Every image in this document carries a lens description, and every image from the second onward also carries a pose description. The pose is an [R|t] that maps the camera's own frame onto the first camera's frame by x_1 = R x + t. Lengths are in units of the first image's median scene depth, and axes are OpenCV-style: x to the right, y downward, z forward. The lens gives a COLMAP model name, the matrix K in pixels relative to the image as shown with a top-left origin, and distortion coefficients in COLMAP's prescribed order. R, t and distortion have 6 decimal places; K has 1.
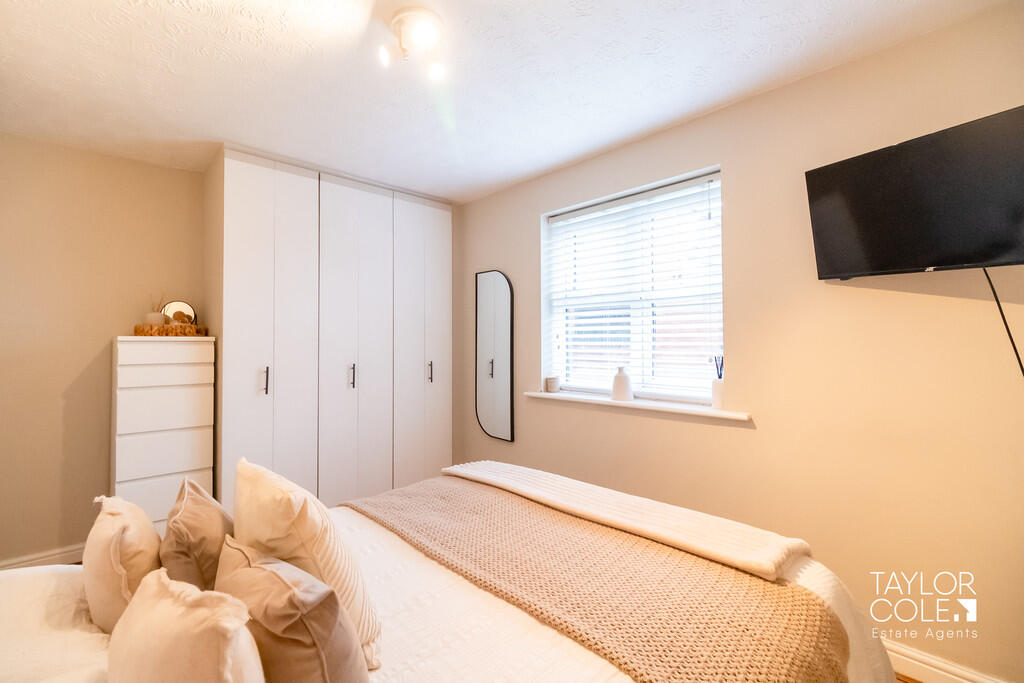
lens RADIAL K [[445.4, 0, 510.9], [0, 445.4, 336.9], [0, 0, 1]] dist [-0.000083, 0.000142]
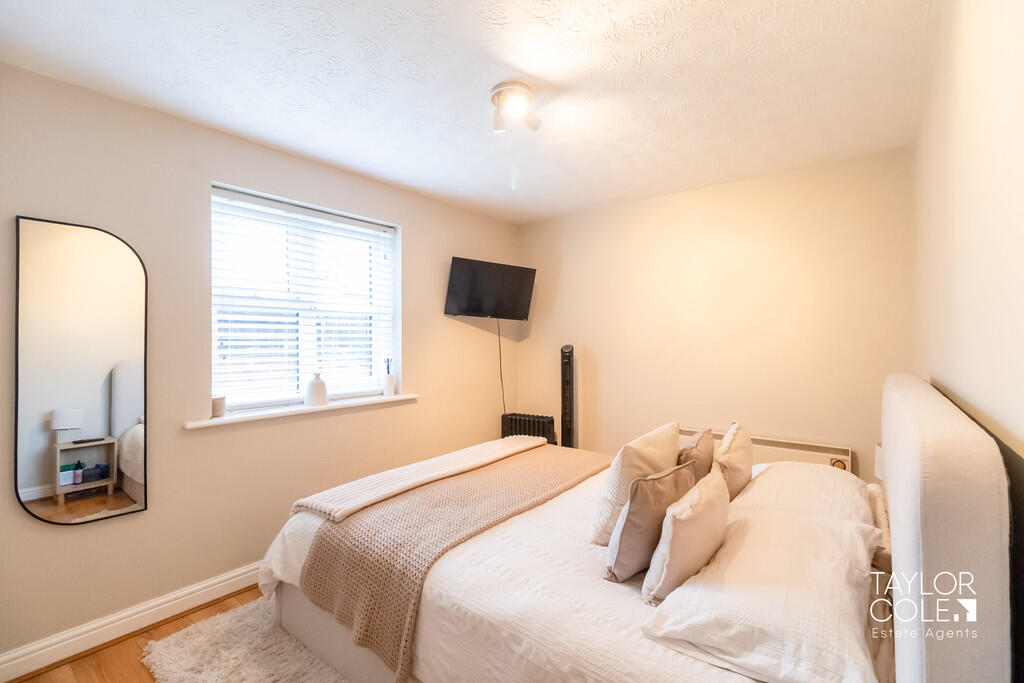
lens RADIAL K [[445.4, 0, 510.9], [0, 445.4, 336.9], [0, 0, 1]] dist [-0.000083, 0.000142]
pose [[-0.125682, 0.012539, 0.991991, -0.971671], [-0.006295, 0.999890, -0.013436, -0.007714], [-0.992051, -0.007933, -0.125589, 0.790962]]
